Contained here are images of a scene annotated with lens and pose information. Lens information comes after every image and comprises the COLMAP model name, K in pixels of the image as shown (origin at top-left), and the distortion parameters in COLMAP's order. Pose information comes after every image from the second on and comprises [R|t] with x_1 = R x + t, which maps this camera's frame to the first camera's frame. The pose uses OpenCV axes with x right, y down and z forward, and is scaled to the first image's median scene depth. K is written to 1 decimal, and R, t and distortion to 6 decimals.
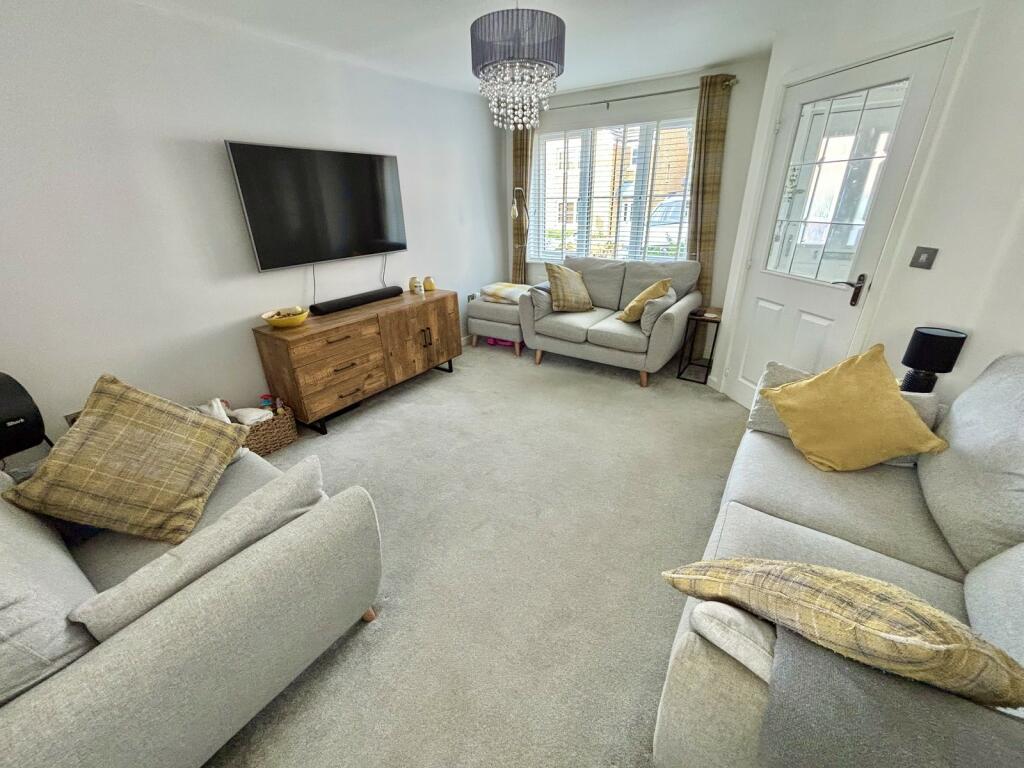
lens RADIAL K [[415.4, 0, 508.4], [0, 415.4, 385.1], [0, 0, 1]] dist [0.004230, -0.001182]
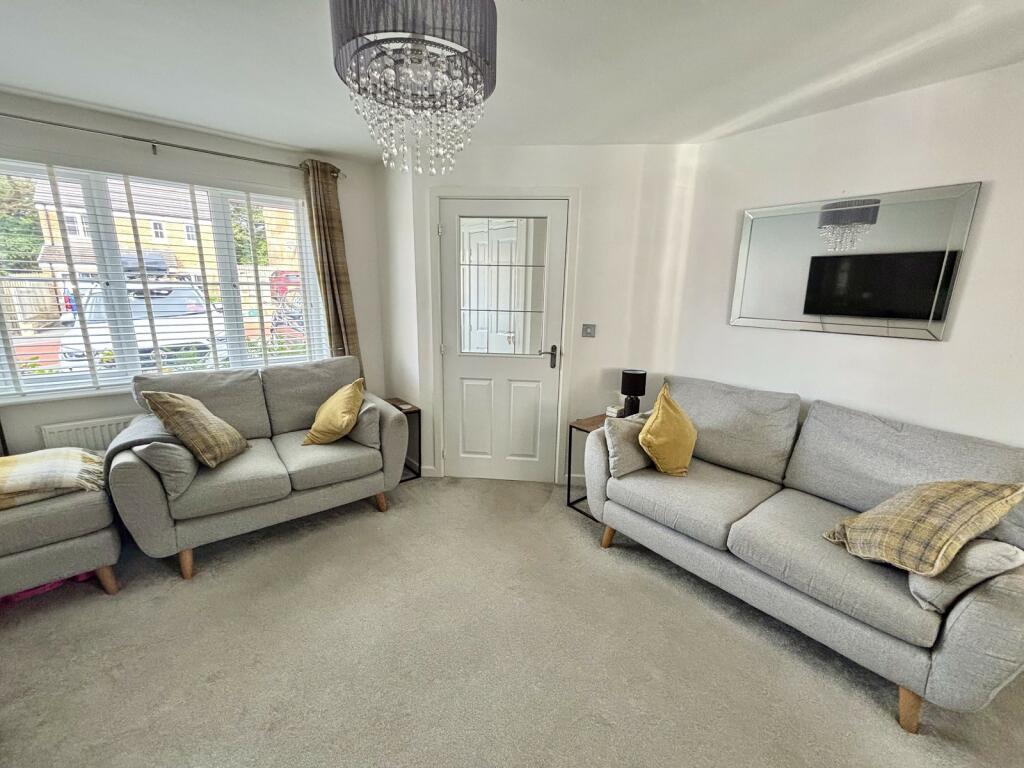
lens RADIAL K [[415.4, 0, 511.7], [0, 415.4, 385.5], [0, 0, 1]] dist [0.004230, -0.001182]
pose [[0.269511, -0.186843, 0.944697, -0.289965], [0.373744, 0.924396, 0.076203, -0.173271], [-0.887513, 0.332538, 0.318967, 0.422738]]
